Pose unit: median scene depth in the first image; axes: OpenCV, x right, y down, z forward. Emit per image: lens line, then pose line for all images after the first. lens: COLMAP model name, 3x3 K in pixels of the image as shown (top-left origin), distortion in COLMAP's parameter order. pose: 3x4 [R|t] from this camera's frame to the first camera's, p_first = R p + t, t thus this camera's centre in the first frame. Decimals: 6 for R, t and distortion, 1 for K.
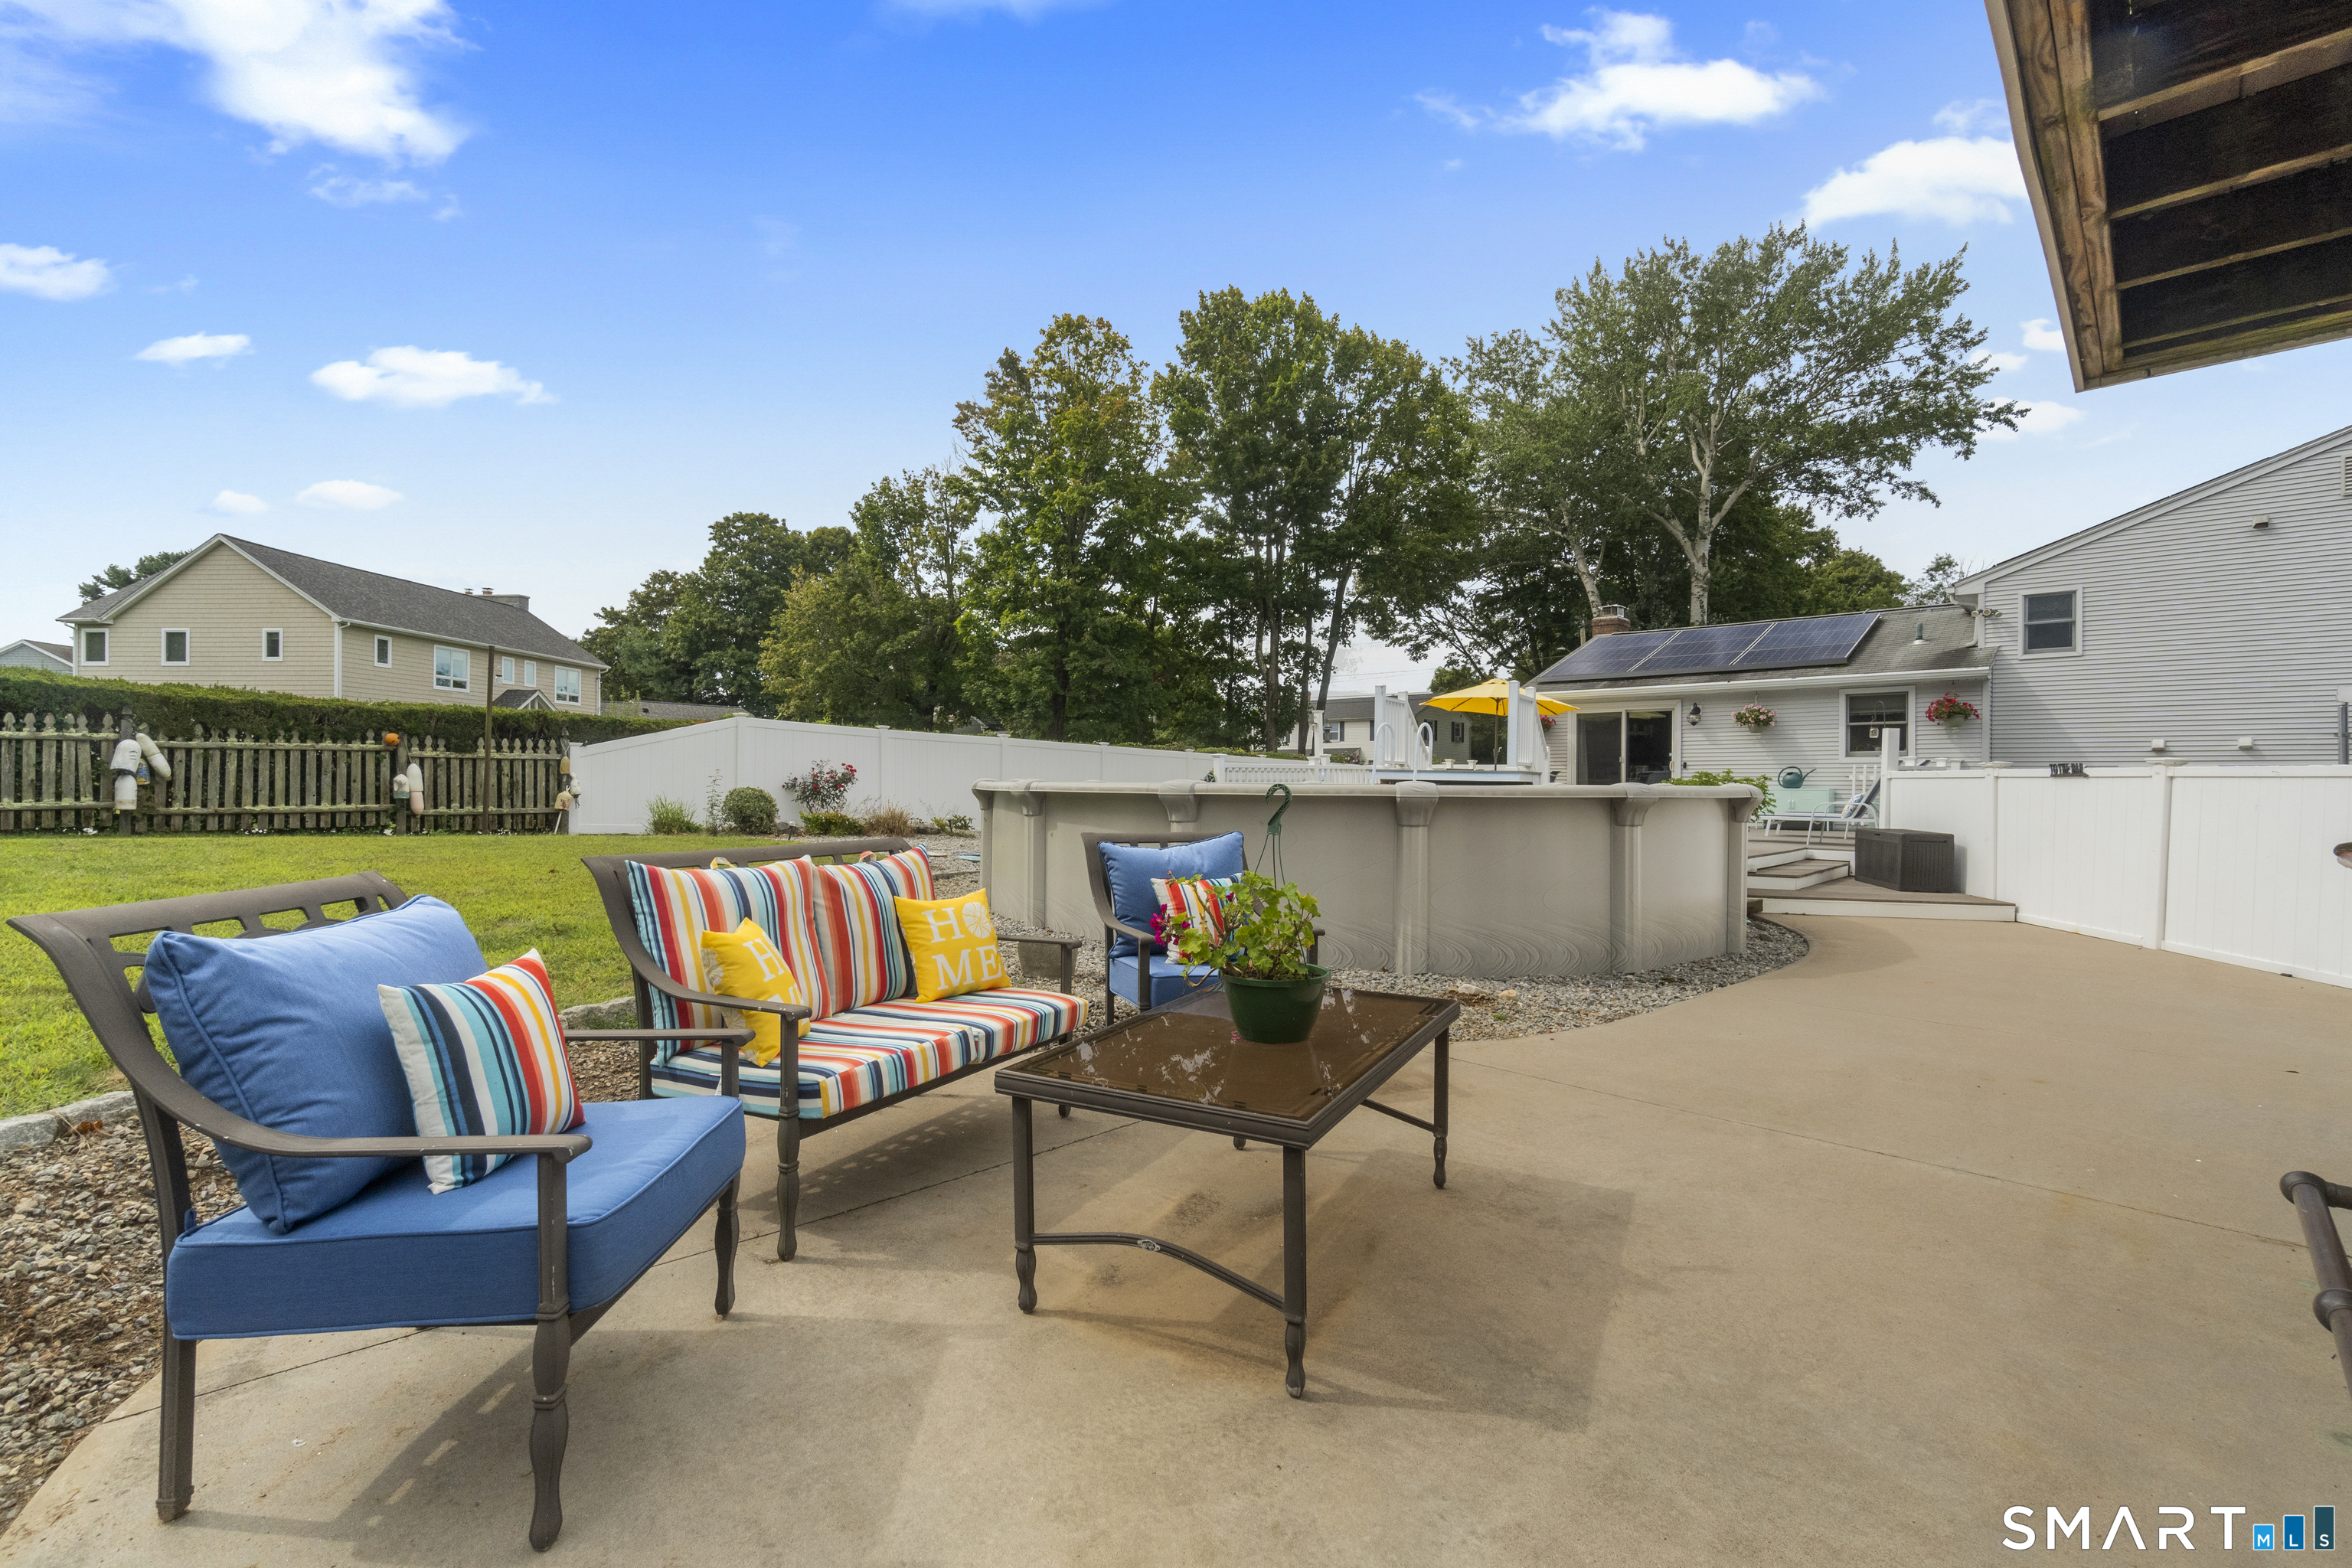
lens RADIAL K [[1037.9, 0, 1176.0], [0, 1037.9, 784.0], [0, 0, 1]] dist [-0.003431, -0.000164]
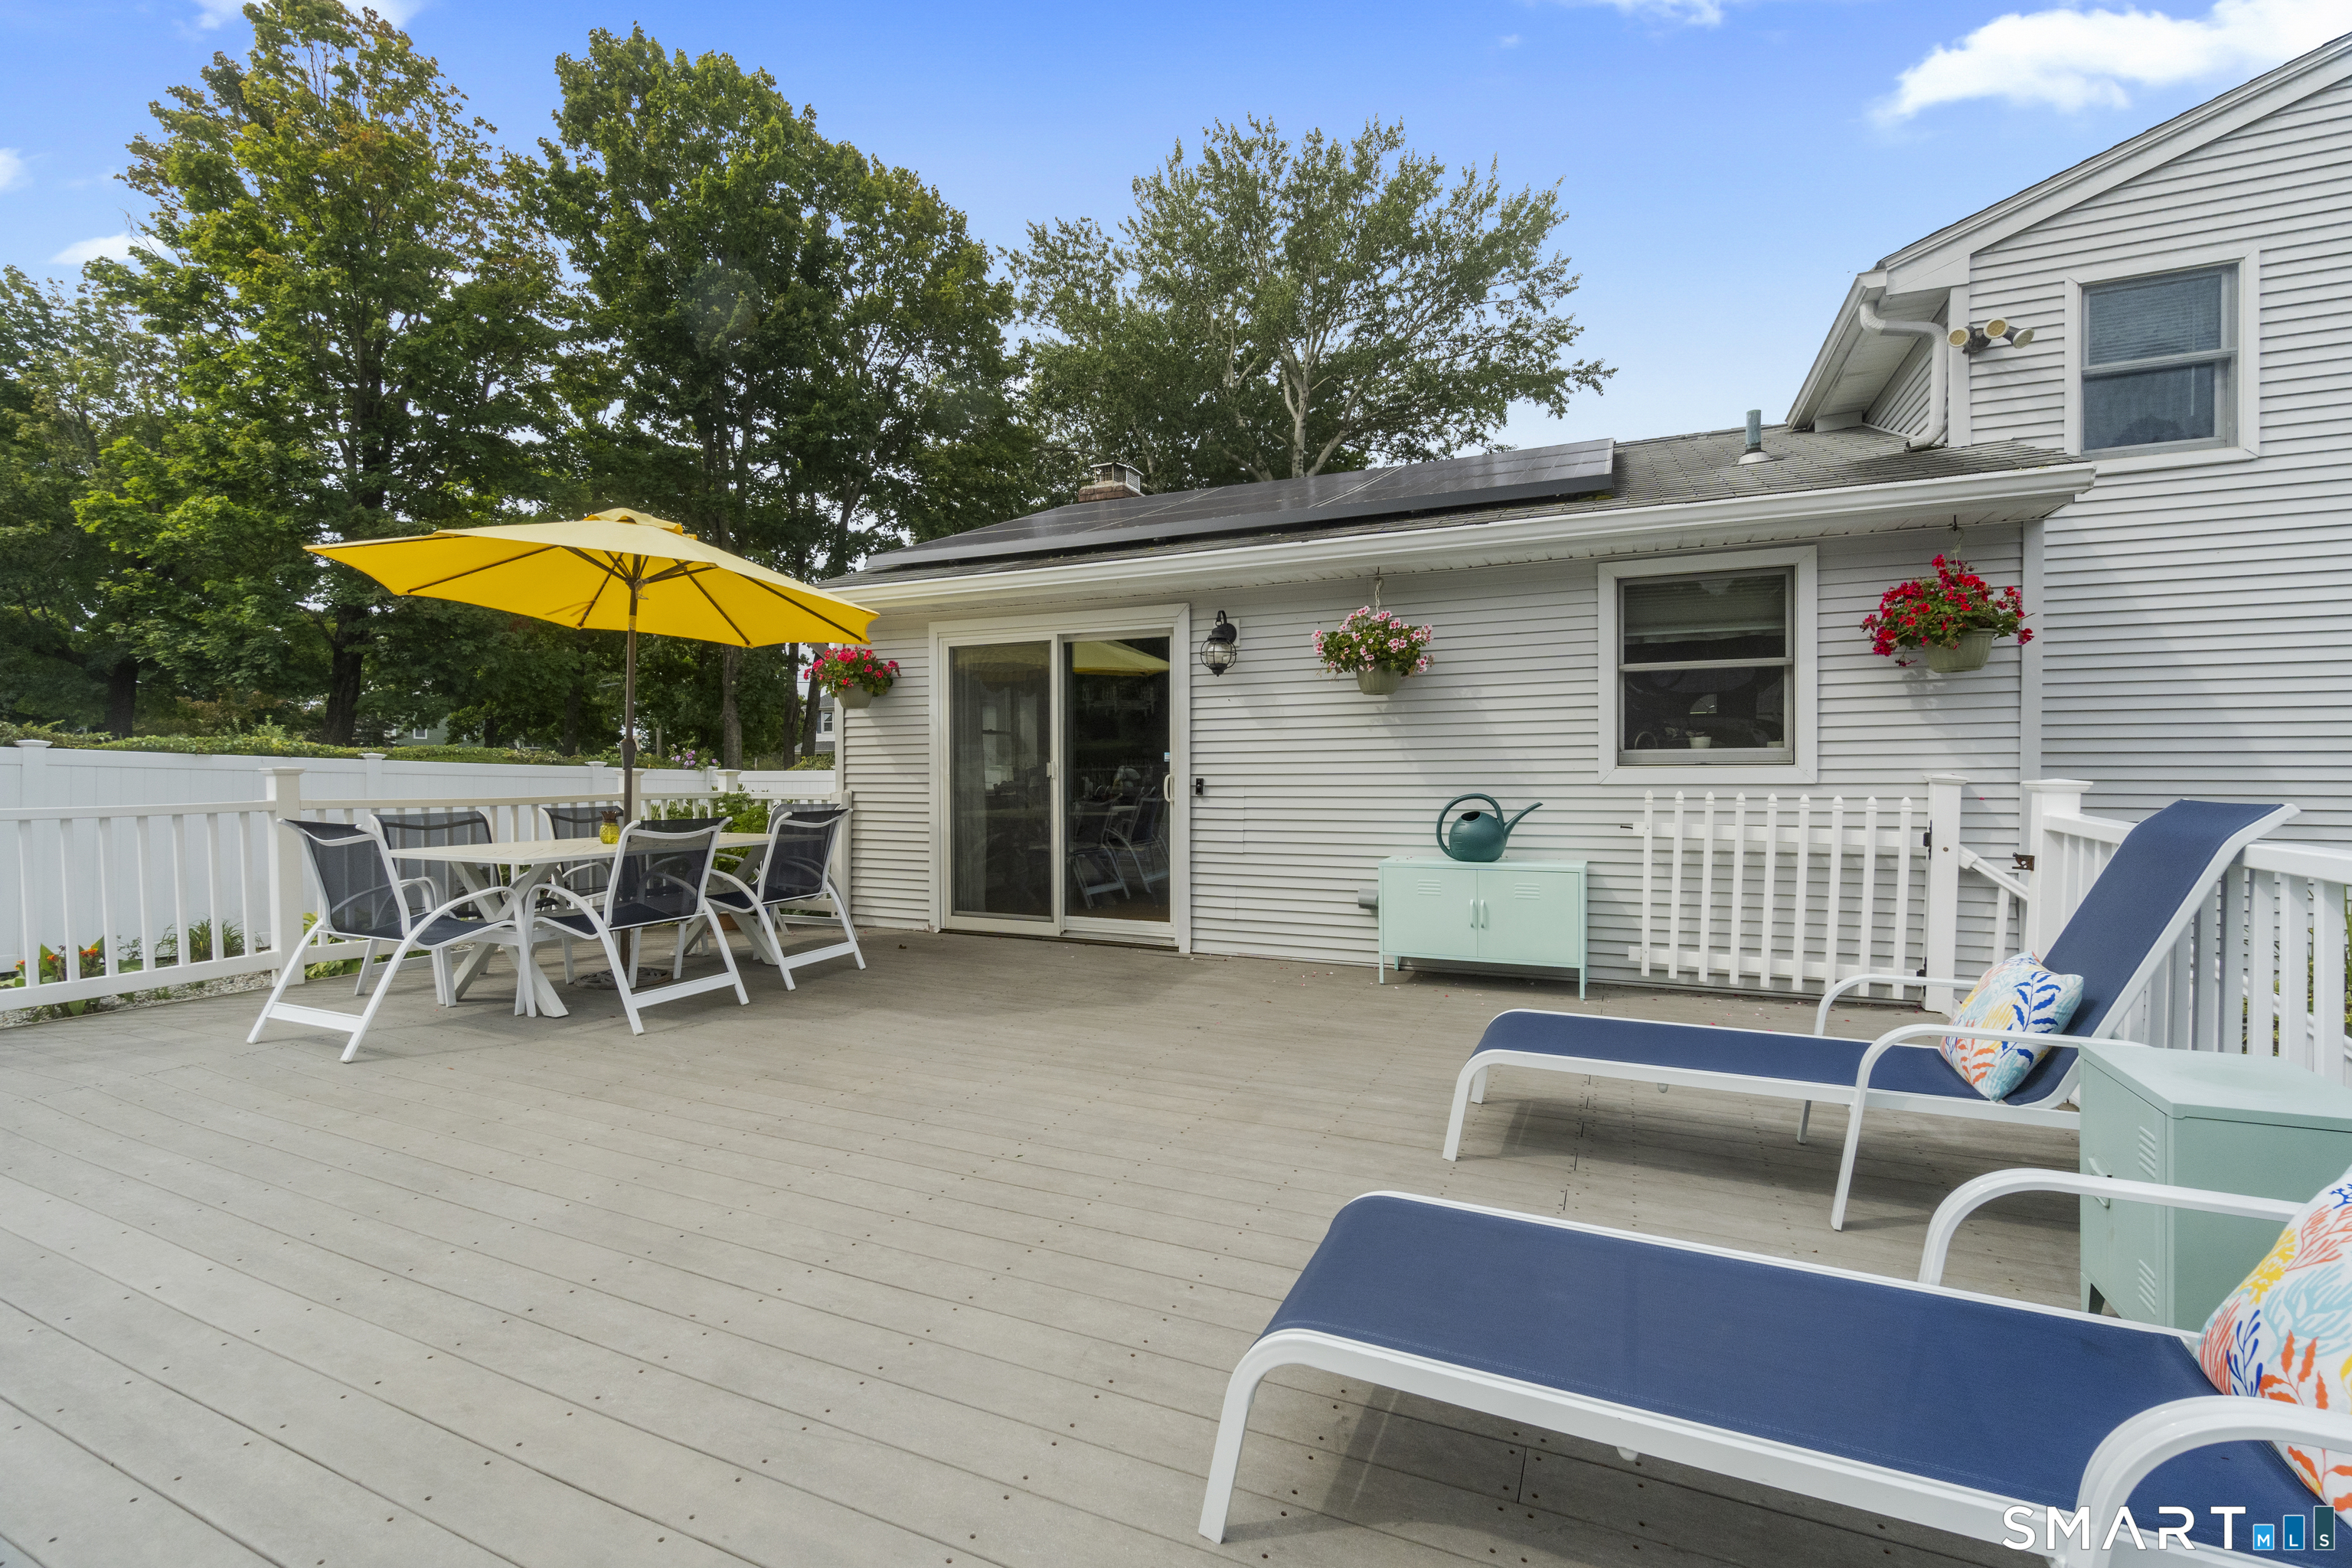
lens RADIAL K [[1018.9, 0, 1173.5], [0, 1018.9, 797.1], [0, 0, 1]] dist [-0.000174, 0.000543]
pose [[0.942964, -0.017510, 0.332435, 0.144765], [0.010005, 0.999655, 0.024275, -0.009176], [-0.332746, -0.019565, 0.942814, 0.265754]]
